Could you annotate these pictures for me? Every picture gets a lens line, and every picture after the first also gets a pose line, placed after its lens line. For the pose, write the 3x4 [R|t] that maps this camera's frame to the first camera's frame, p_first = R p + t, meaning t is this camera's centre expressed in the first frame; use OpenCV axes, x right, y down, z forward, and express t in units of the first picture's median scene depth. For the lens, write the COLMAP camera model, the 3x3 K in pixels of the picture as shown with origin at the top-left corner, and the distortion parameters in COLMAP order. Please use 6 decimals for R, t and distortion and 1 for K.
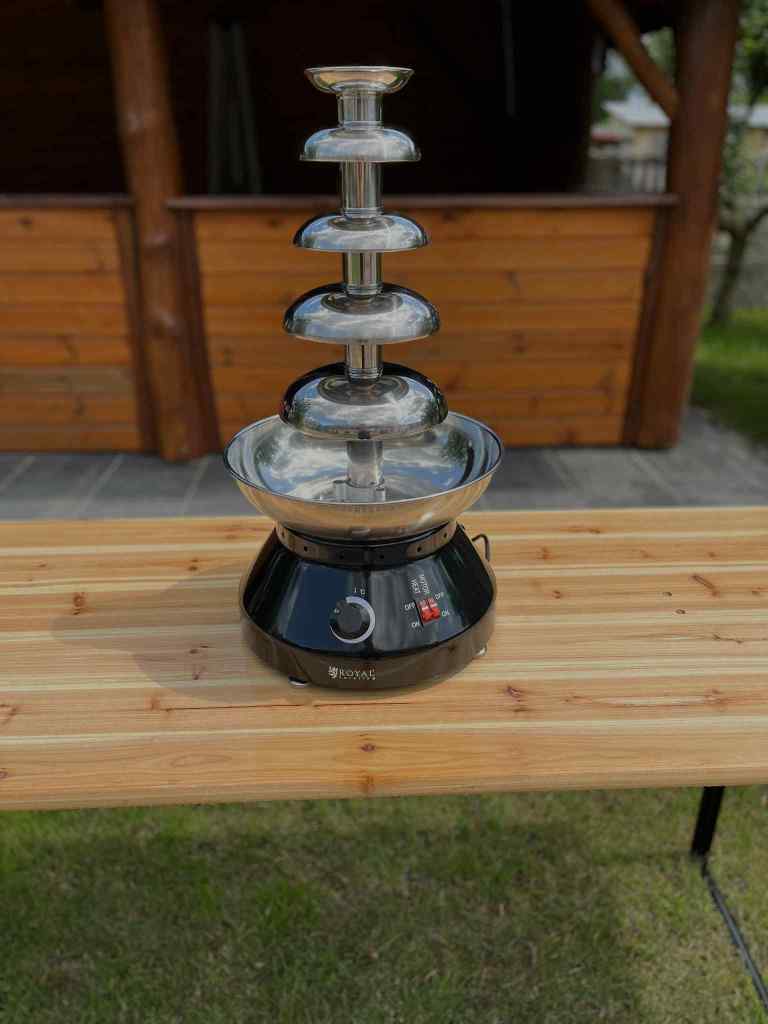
lens RADIAL K [[791.8, 0, 384.0], [0, 791.8, 519.0], [0, 0, 1]] dist [0.049878, -0.078785]
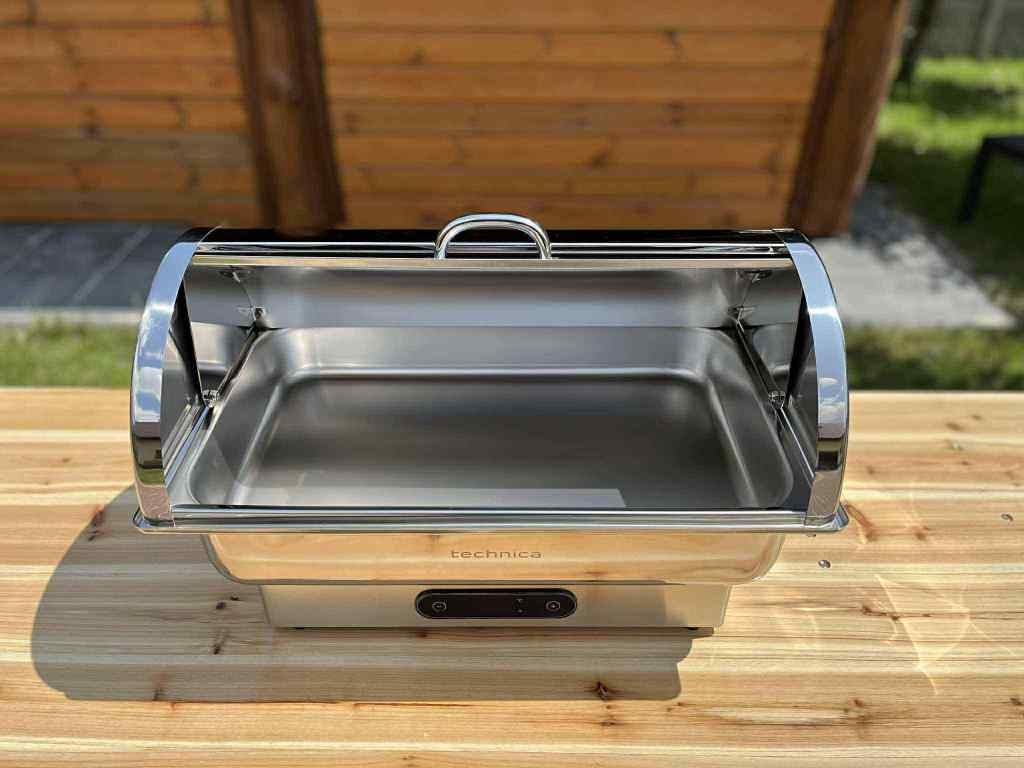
lens RADIAL K [[791.8, 0, 506.7], [0, 791.8, 380.9], [0, 0, 1]] dist [0.049878, -0.078785]
pose [[0.998753, 0.033280, -0.037221, 0.069128], [-0.027210, 0.987833, 0.153120, -0.173280], [0.041864, -0.151917, 0.987506, 0.202388]]
